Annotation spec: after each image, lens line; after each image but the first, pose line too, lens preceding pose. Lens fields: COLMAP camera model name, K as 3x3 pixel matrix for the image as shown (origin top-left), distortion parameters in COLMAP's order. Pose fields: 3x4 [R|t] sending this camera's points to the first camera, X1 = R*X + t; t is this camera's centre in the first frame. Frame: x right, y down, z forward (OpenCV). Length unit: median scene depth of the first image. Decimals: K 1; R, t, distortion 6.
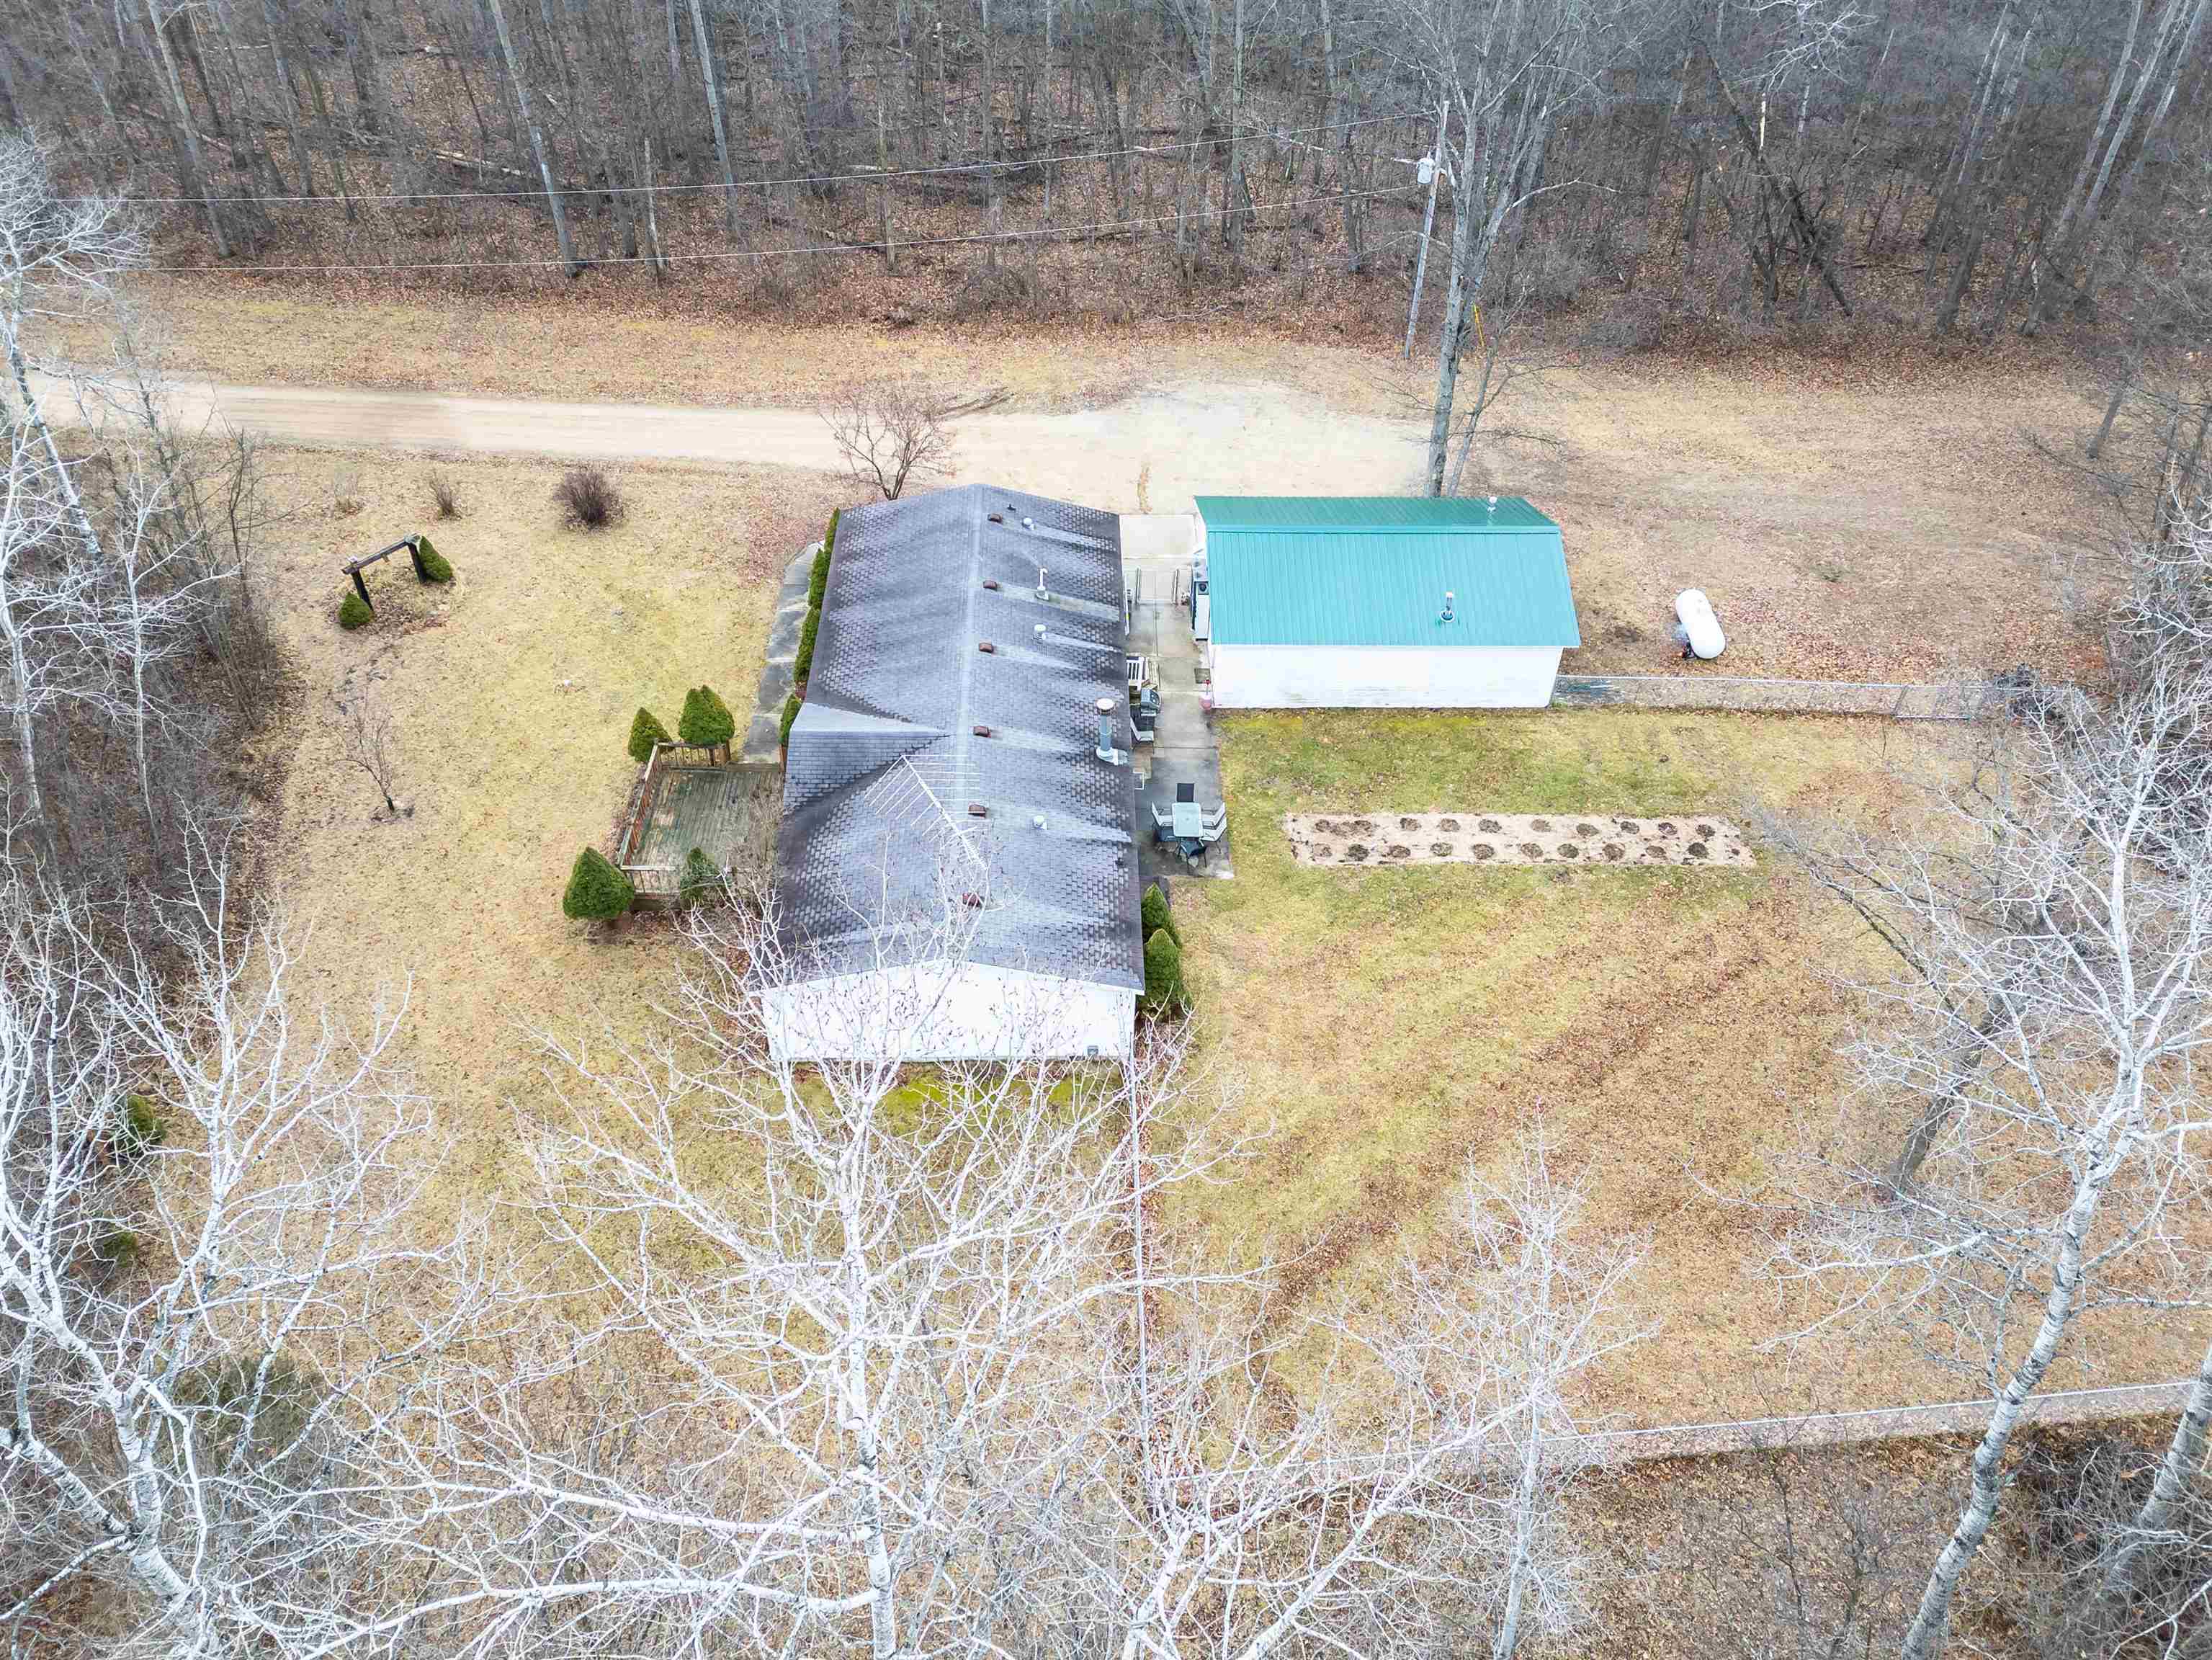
lens RADIAL K [[1602.2, 0, 1106.0], [0, 1602.2, 830.0], [0, 0, 1]] dist [0.125261, -0.217392]
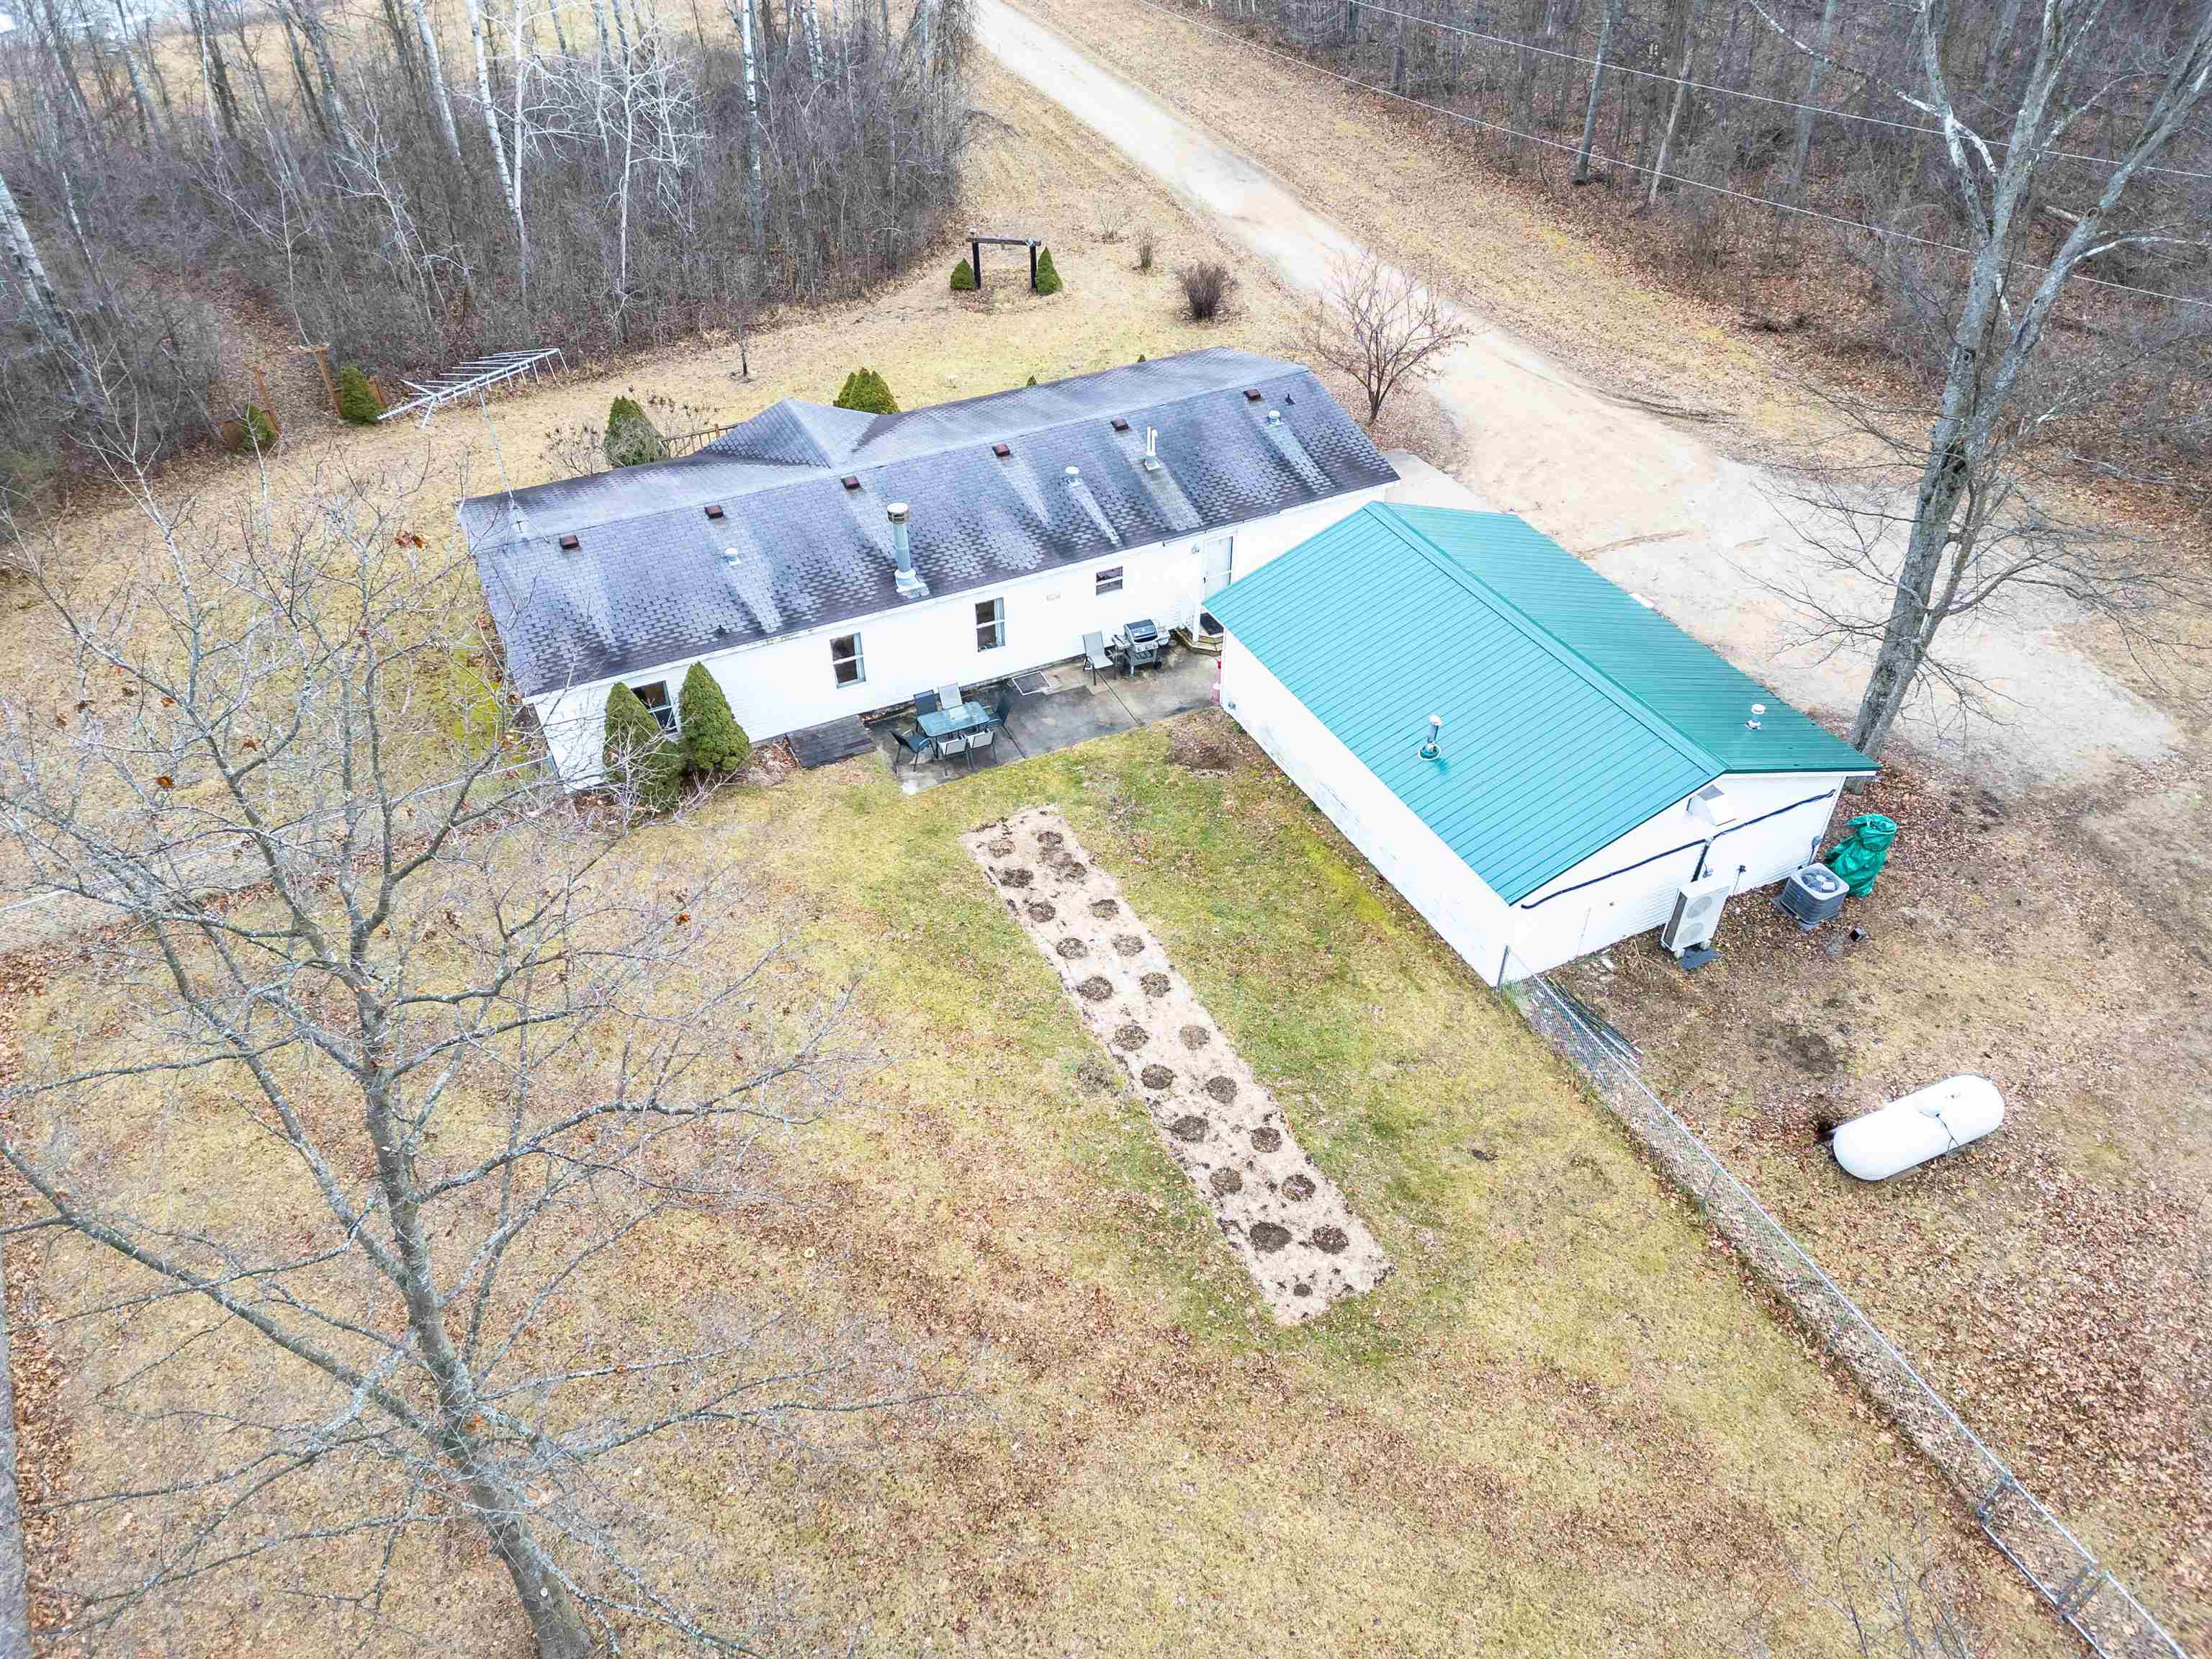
lens RADIAL K [[1510.7, 0, 1113.7], [0, 1510.7, 838.5], [0, 0, 1]] dist [0.135554, -0.171209]
pose [[0.421619, 0.565834, -0.708568, 0.635391], [-0.592822, 0.763296, 0.256791, -0.196693], [0.686149, 0.311787, 0.657259, 0.562861]]
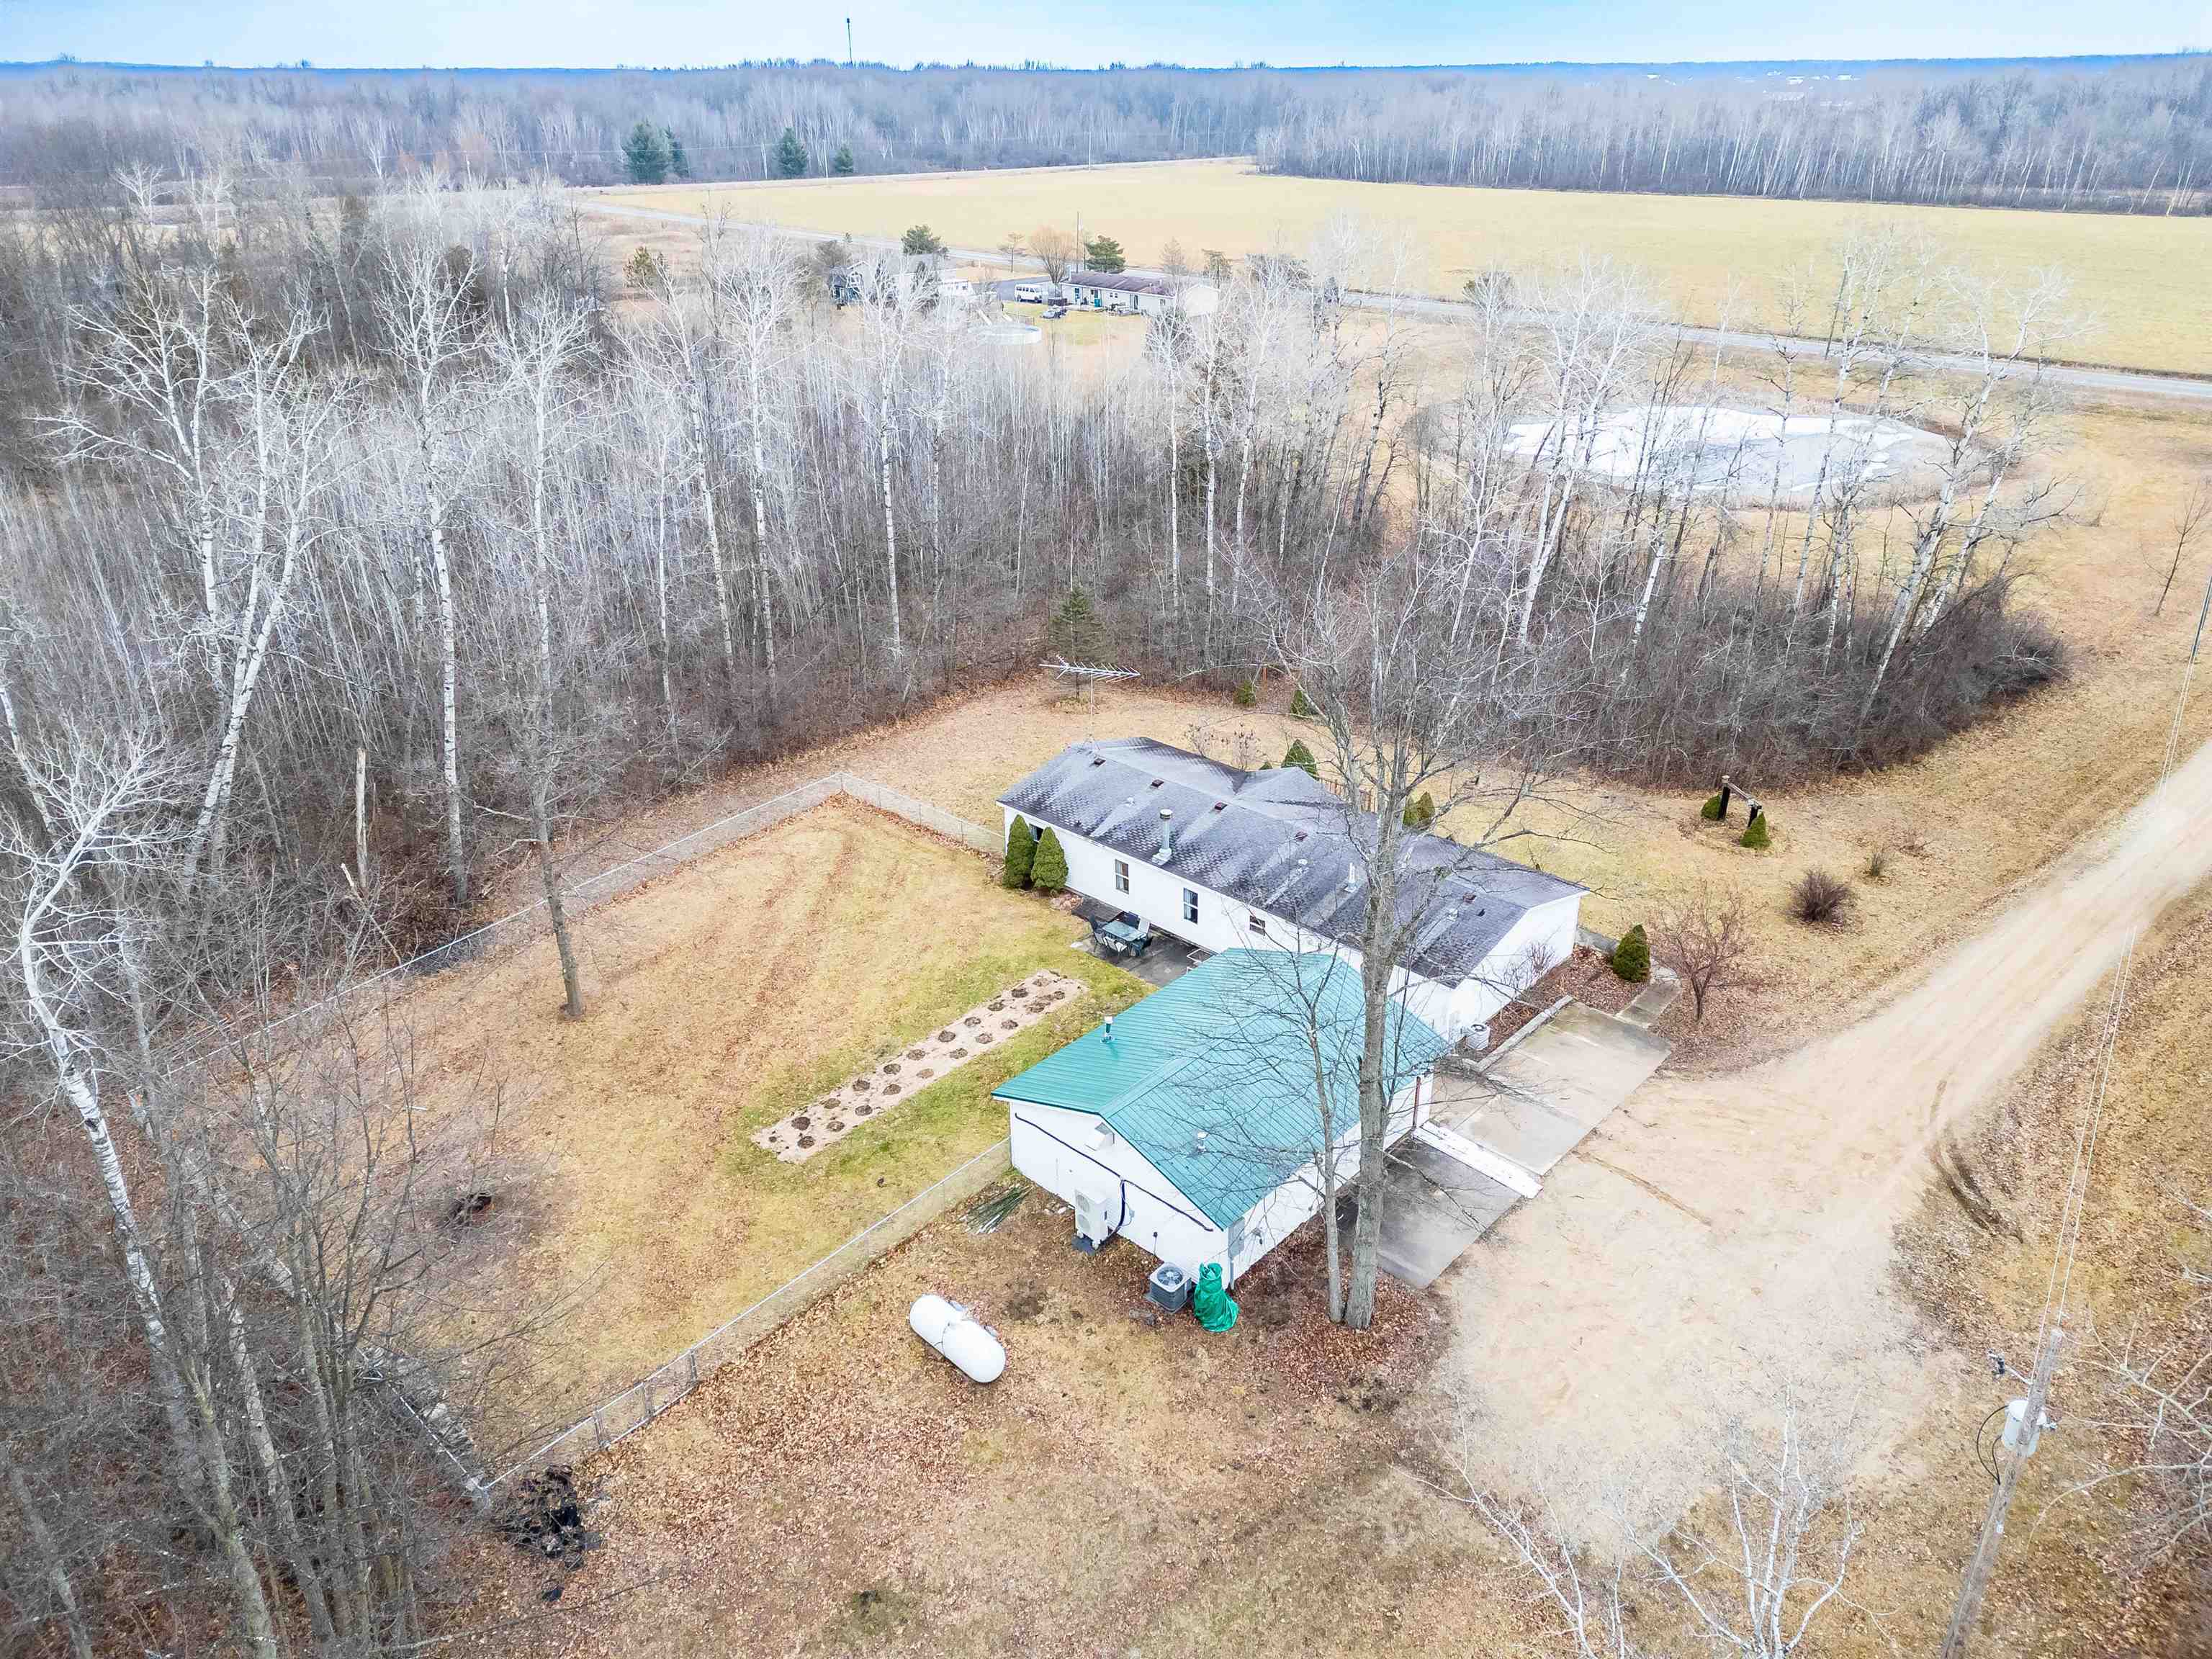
lens RADIAL K [[1510.7, 0, 1113.7], [0, 1510.7, 838.5], [0, 0, 1]] dist [0.135554, -0.171209]
pose [[-0.692202, 0.301128, -0.655880, 0.829498], [-0.489925, 0.471248, 0.733416, -0.929391], [0.529934, 0.829004, -0.178668, 1.125760]]
